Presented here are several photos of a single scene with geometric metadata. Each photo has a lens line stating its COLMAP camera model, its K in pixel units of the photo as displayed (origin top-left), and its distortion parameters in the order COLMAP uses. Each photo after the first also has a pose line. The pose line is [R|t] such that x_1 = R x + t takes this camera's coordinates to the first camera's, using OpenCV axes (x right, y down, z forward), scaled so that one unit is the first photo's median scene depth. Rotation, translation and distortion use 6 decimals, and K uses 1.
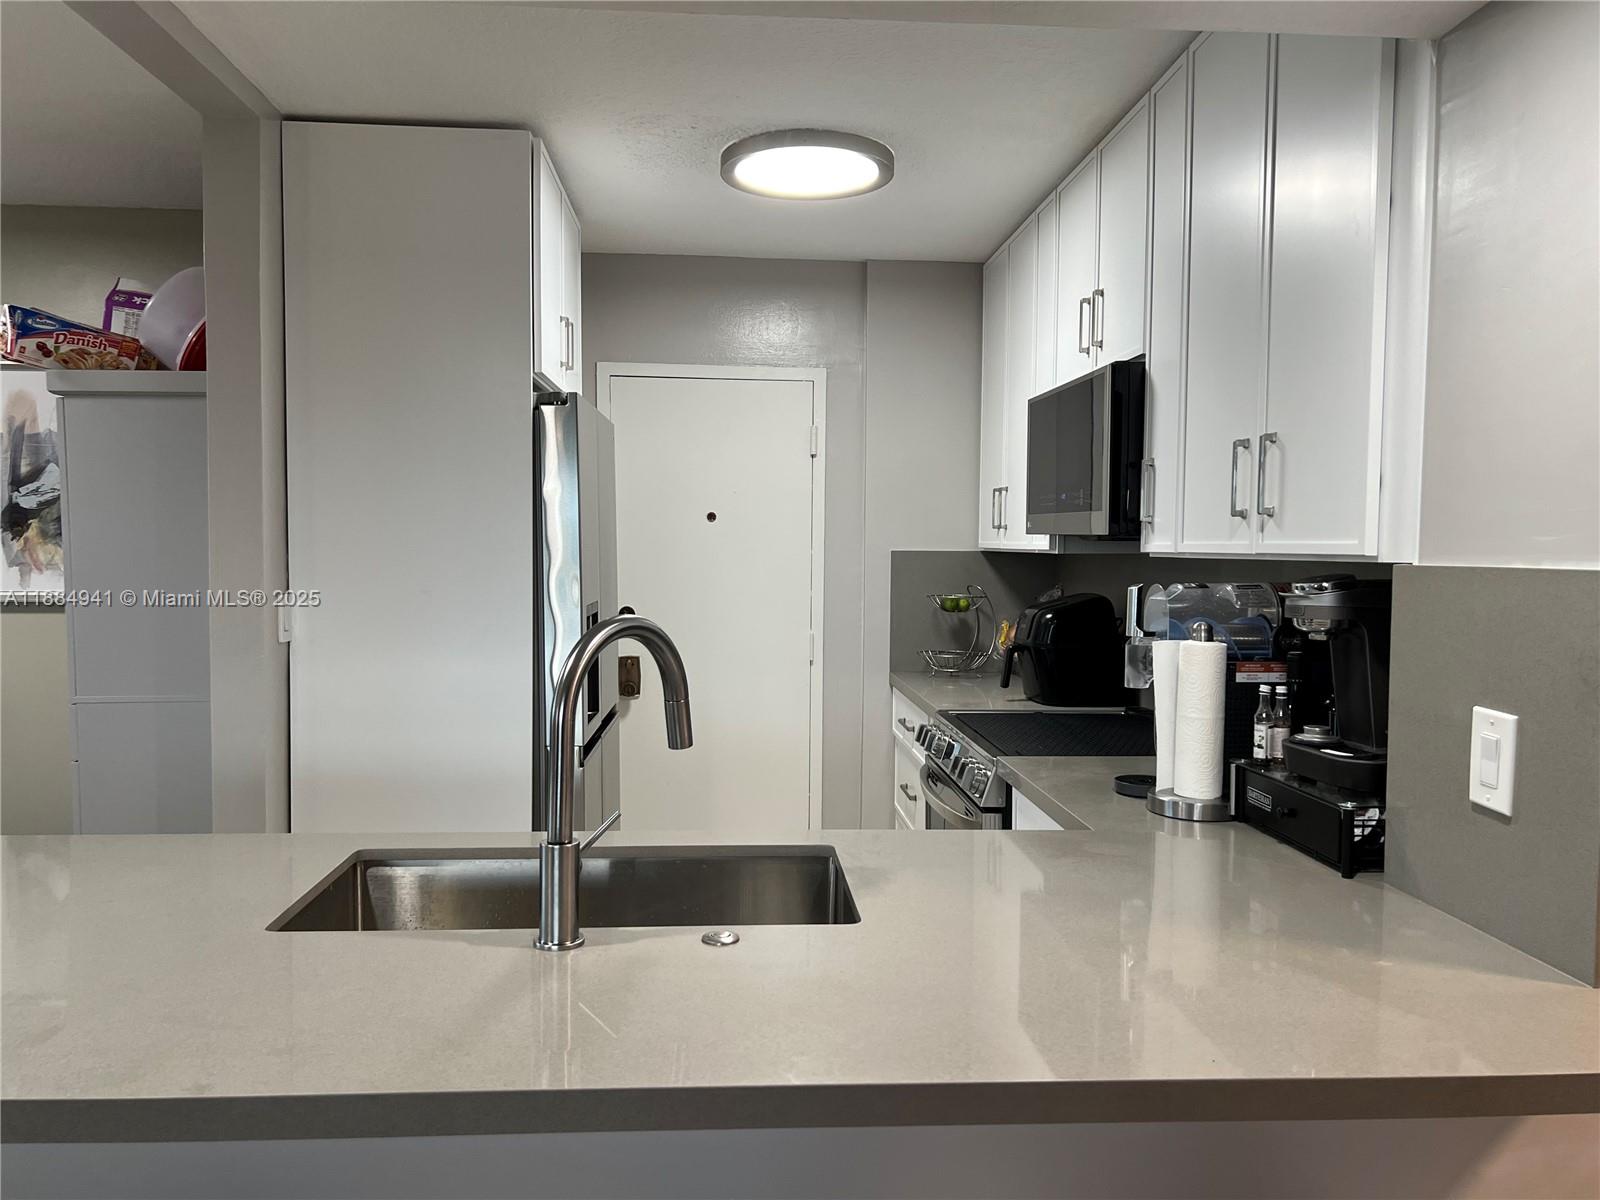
lens RADIAL K [[1233.5, 0, 800.9], [0, 1233.5, 595.5], [0, 0, 1]] dist [0.078591, -0.065753]
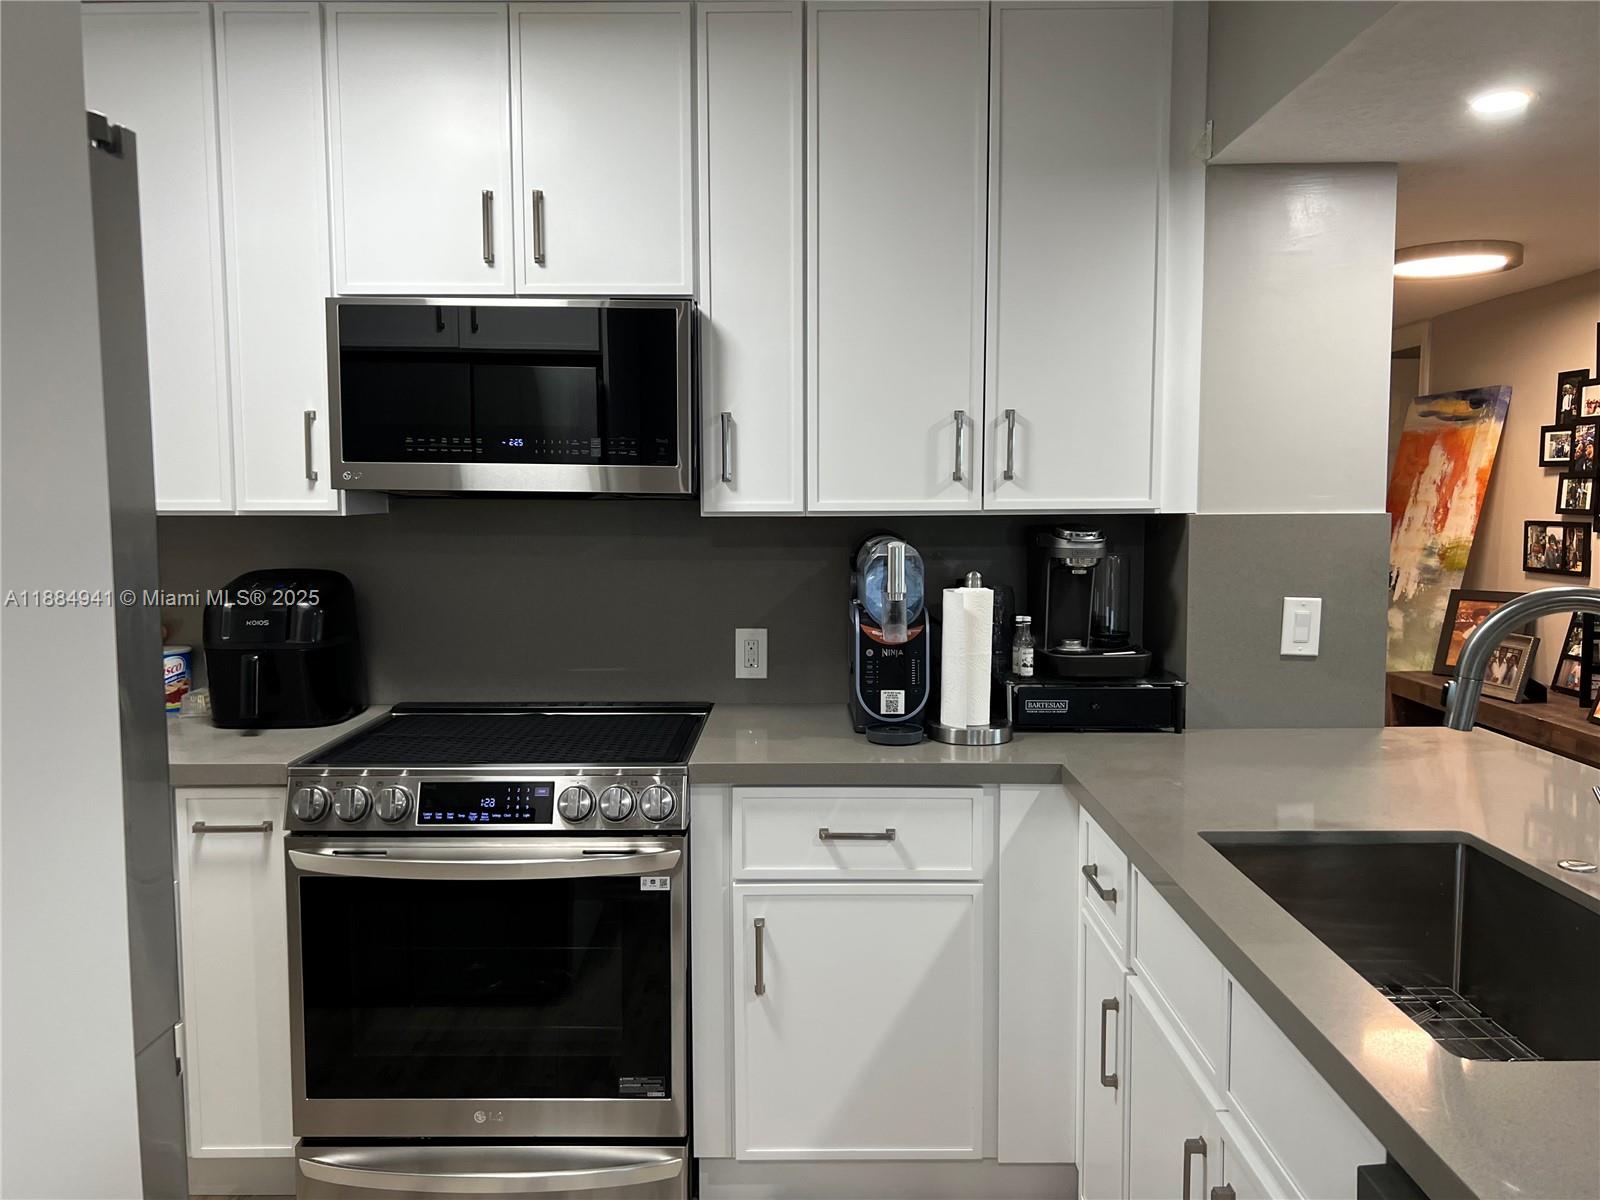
lens RADIAL K [[1233.5, 0, 800.9], [0, 1233.5, 595.5], [0, 0, 1]] dist [0.078591, -0.065753]
pose [[0.053383, -0.087937, 0.994695, -0.903886], [0.044973, 0.995316, 0.085579, -0.066996], [-0.997561, 0.040166, 0.057088, 1.222965]]
